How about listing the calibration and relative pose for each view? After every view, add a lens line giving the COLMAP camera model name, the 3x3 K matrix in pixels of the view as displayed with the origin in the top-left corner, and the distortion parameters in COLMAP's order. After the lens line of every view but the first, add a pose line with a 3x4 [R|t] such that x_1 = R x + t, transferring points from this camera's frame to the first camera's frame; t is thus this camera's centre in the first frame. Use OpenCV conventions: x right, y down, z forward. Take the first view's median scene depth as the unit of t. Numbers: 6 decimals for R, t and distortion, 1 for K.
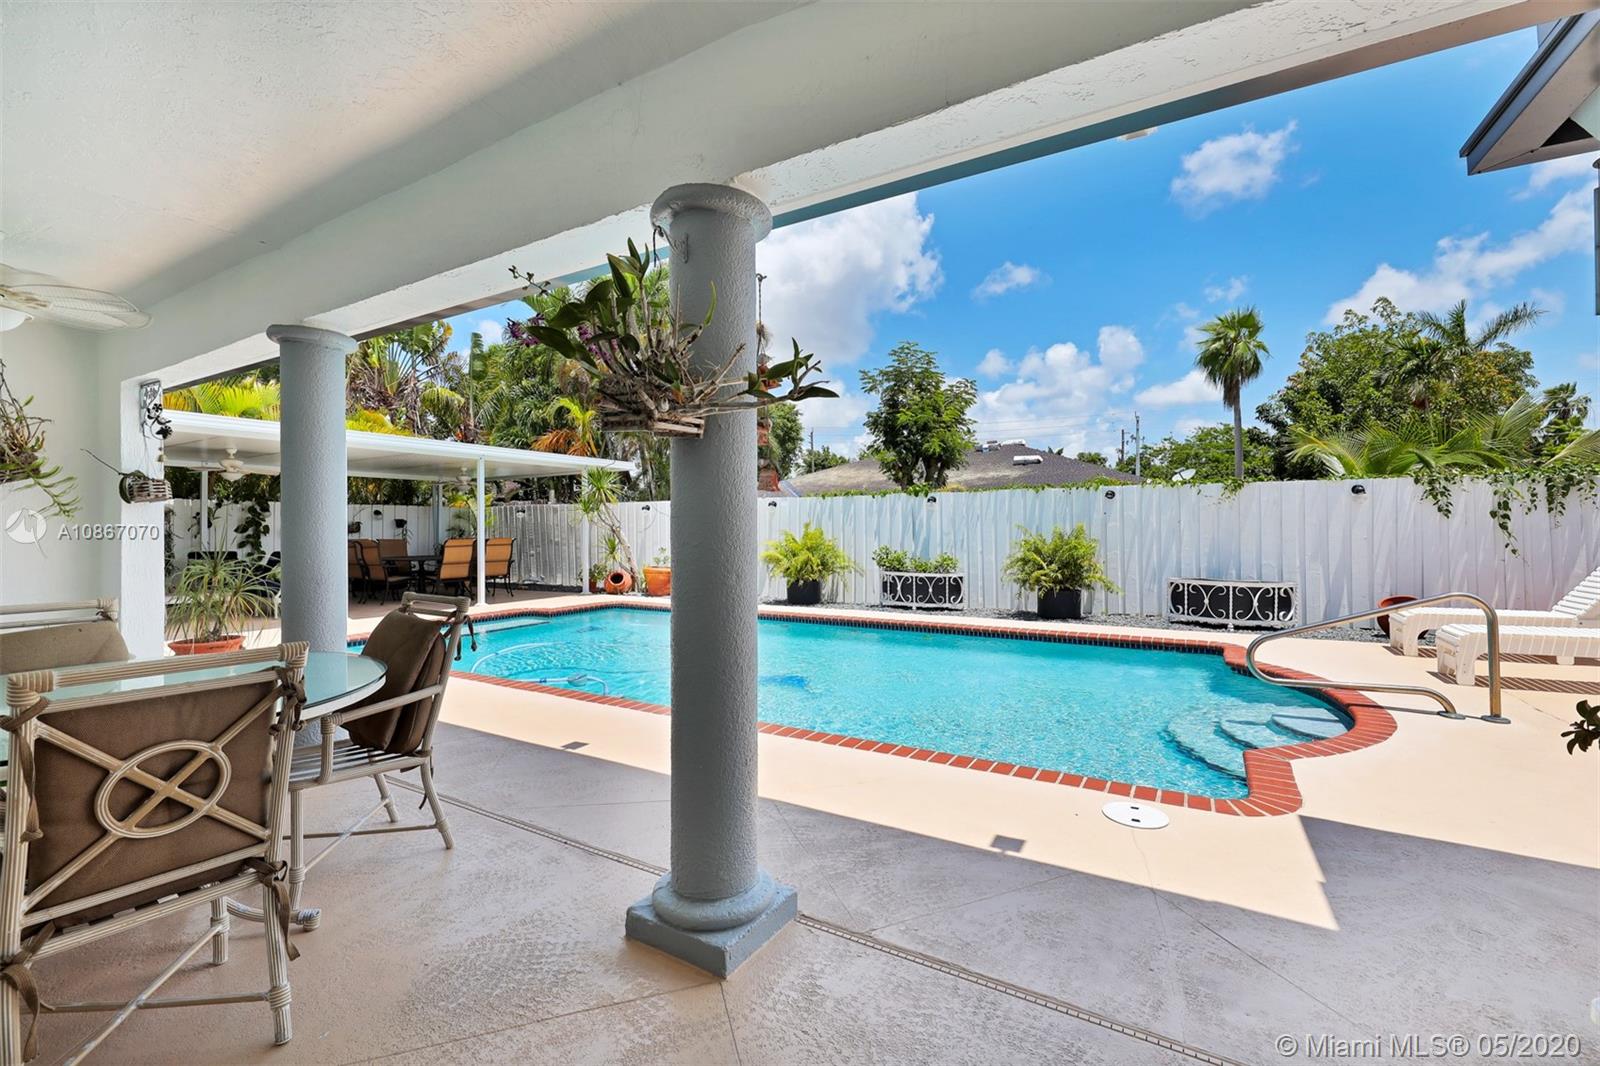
lens RADIAL K [[685.7, 0, 792.3], [0, 685.7, 534.1], [0, 0, 1]] dist [0.002274, -0.001592]
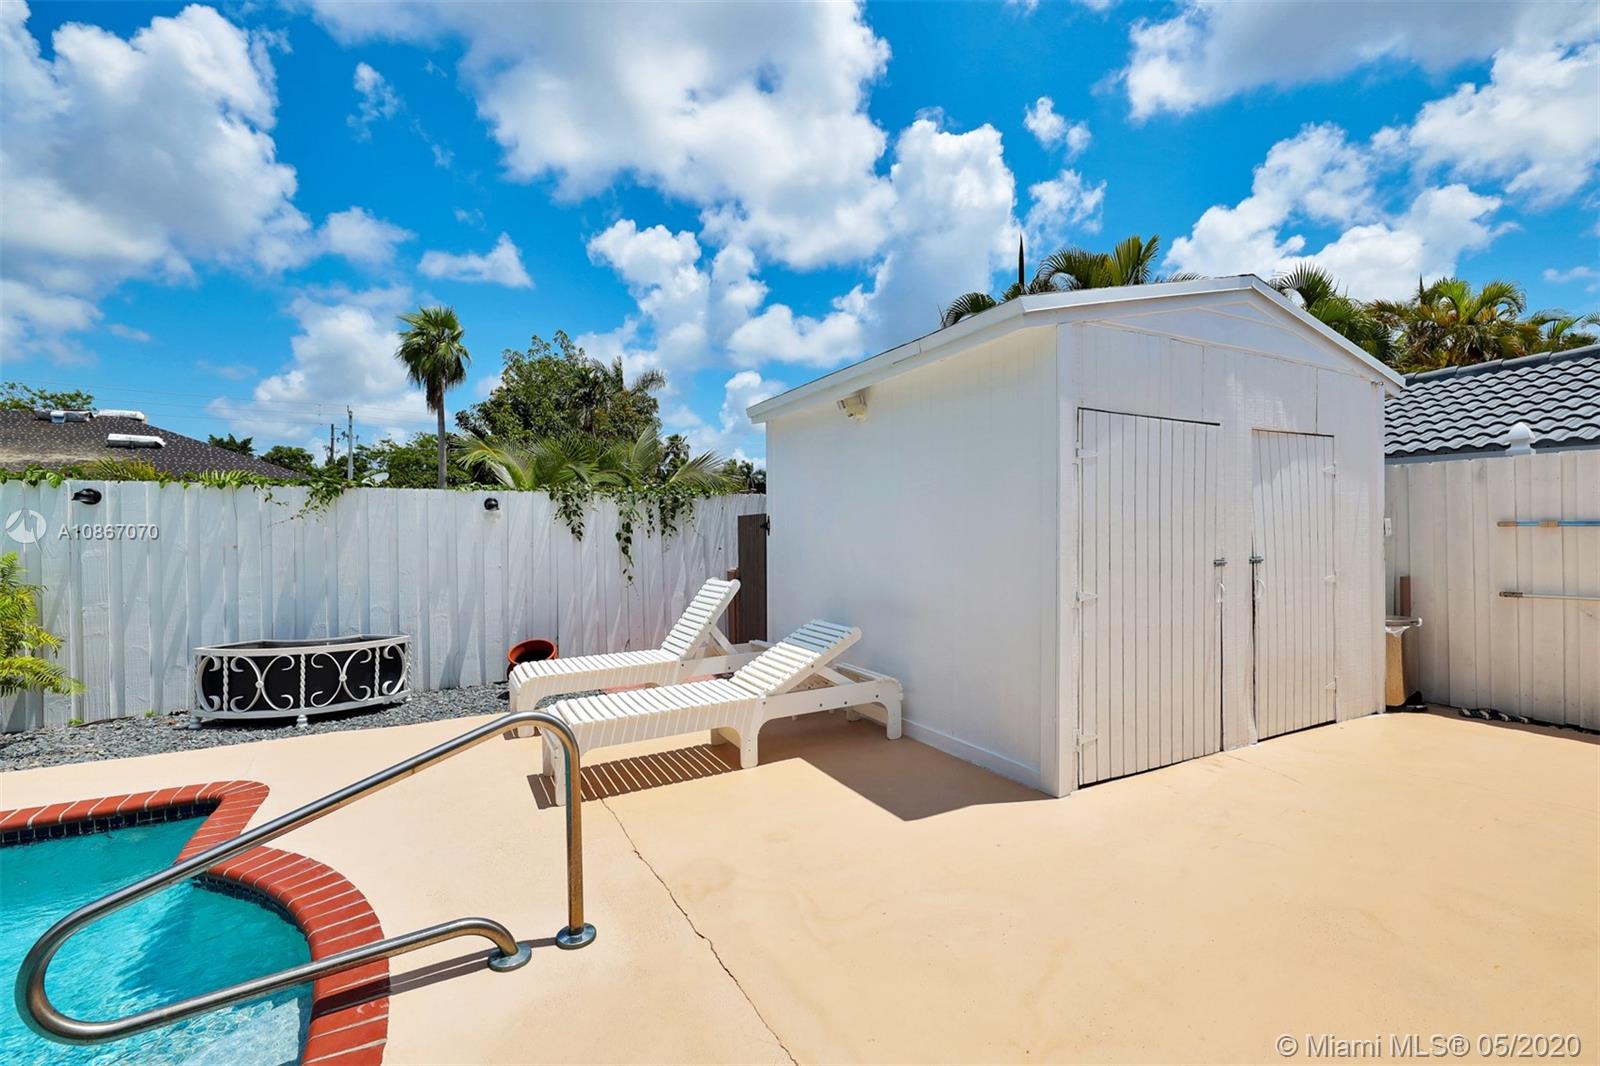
lens RADIAL K [[648.6, 0, 831.1], [0, 648.6, 531.7], [0, 0, 1]] dist [-0.005215, -0.000313]
pose [[0.476178, -0.002441, 0.879346, 0.310005], [0.012814, 0.999909, -0.004163, -0.021915], [-0.879256, 0.013250, 0.476166, 0.266005]]
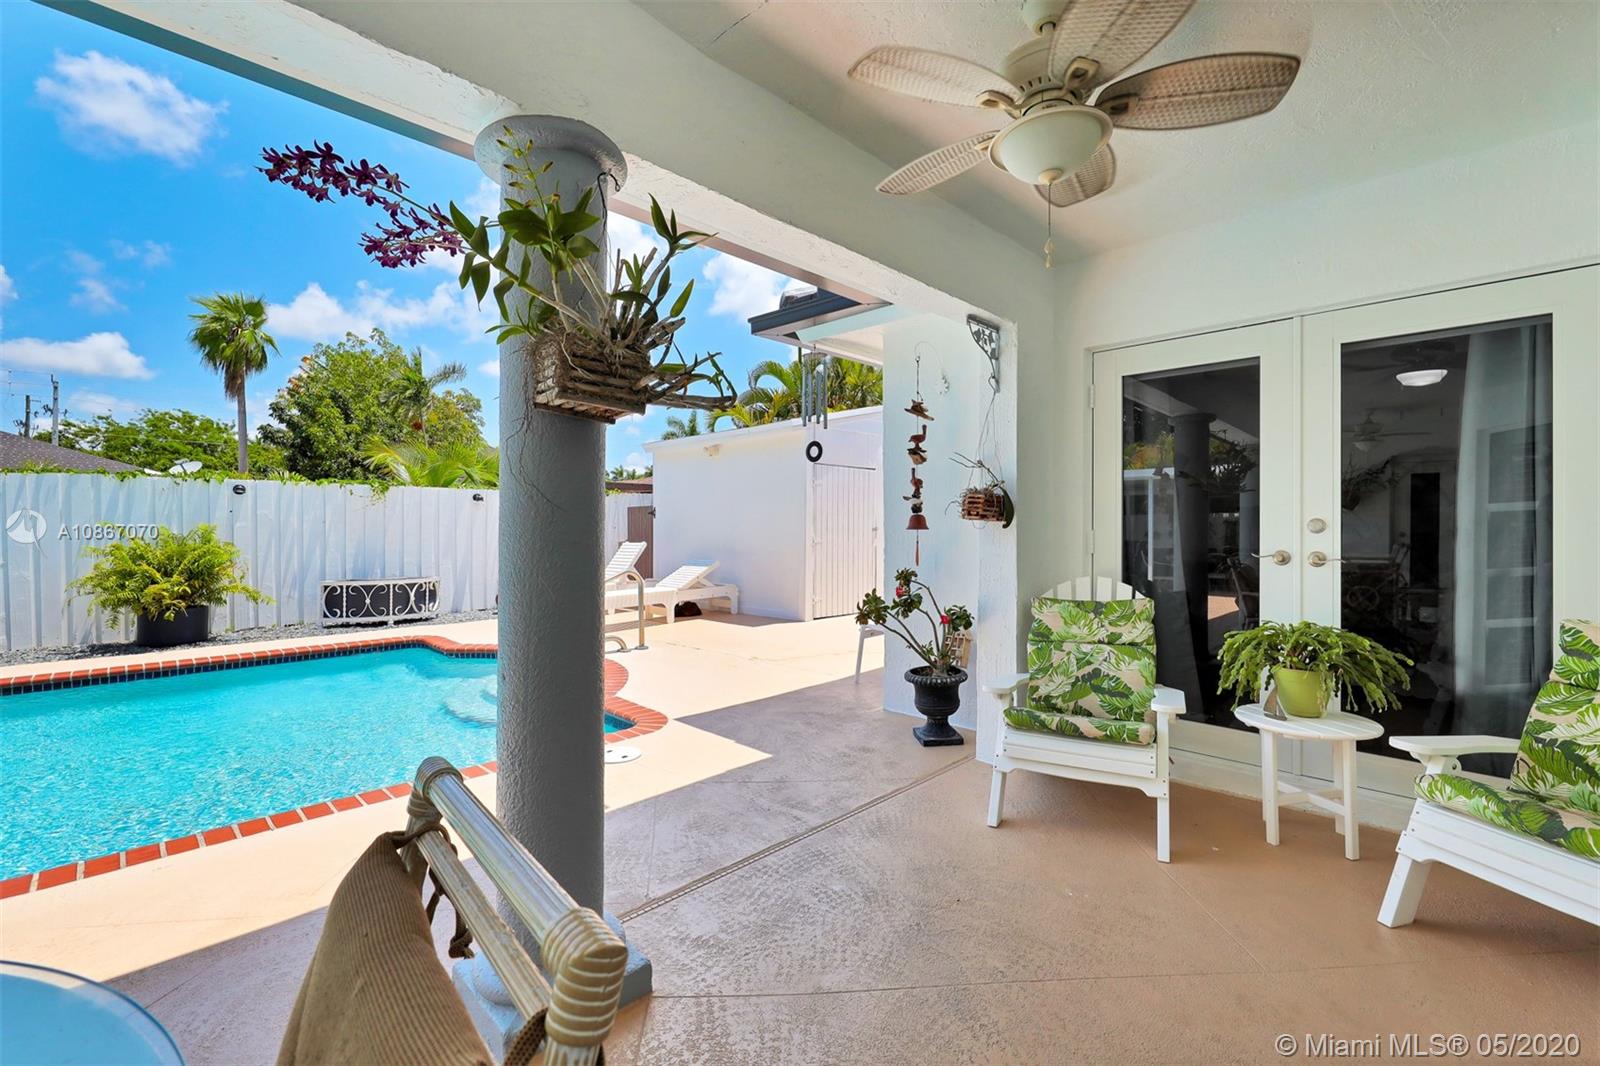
lens RADIAL K [[685.7, 0, 798.8], [0, 685.7, 534.7], [0, 0, 1]] dist [0.002274, -0.001592]
pose [[0.233755, -0.008766, 0.972256, -0.212690], [0.009260, 0.999934, 0.006789, -0.001357], [-0.972251, 0.007416, 0.233821, 0.120740]]
